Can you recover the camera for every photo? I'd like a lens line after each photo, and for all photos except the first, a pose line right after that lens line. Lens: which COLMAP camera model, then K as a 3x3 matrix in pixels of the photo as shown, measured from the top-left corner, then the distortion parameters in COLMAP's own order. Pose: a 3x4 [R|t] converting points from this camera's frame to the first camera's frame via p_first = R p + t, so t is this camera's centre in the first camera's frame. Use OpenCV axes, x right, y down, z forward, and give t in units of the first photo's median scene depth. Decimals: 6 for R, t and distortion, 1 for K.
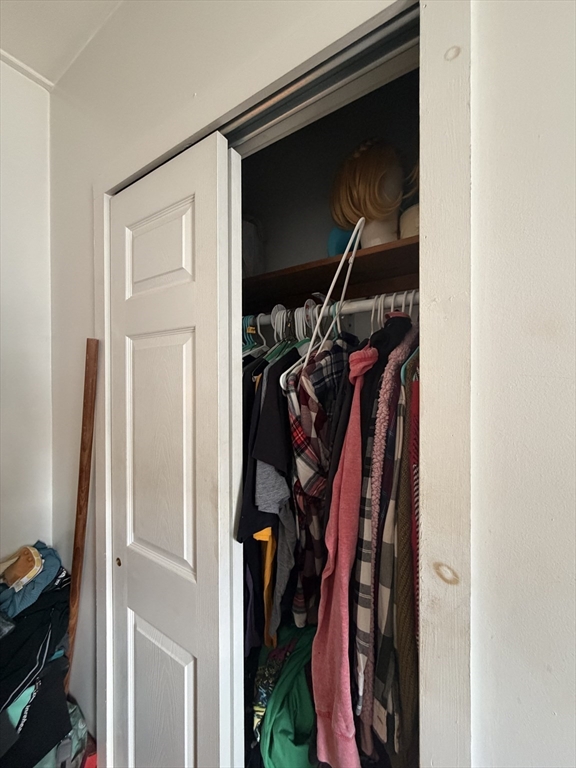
lens RADIAL K [[305.4, 0, 288.6], [0, 305.4, 384.3], [0, 0, 1]] dist [0.000111, -0.000534]
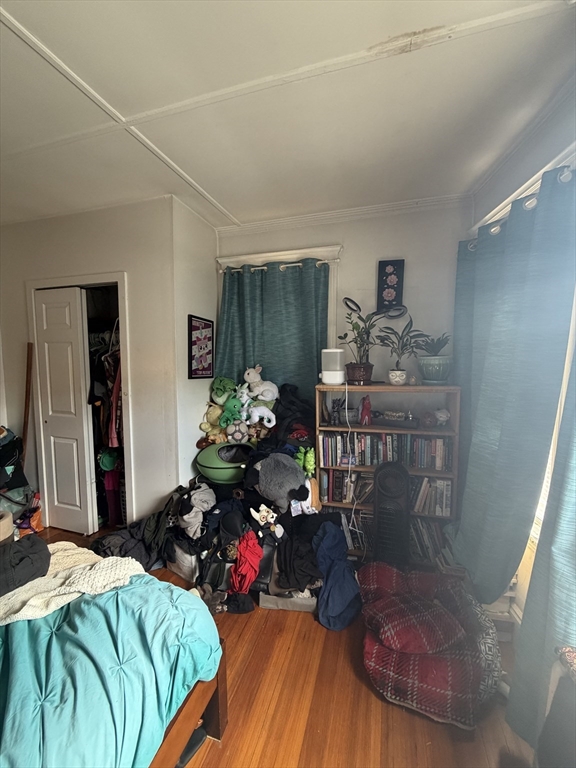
lens RADIAL K [[305.4, 0, 290.2], [0, 305.4, 383.7], [0, 0, 1]] dist [0.000111, -0.000534]
pose [[0.959049, -0.017058, 0.282725, 1.010971], [-0.004007, 0.997268, 0.073763, 0.010716], [-0.283211, -0.071875, 0.956361, -2.846471]]
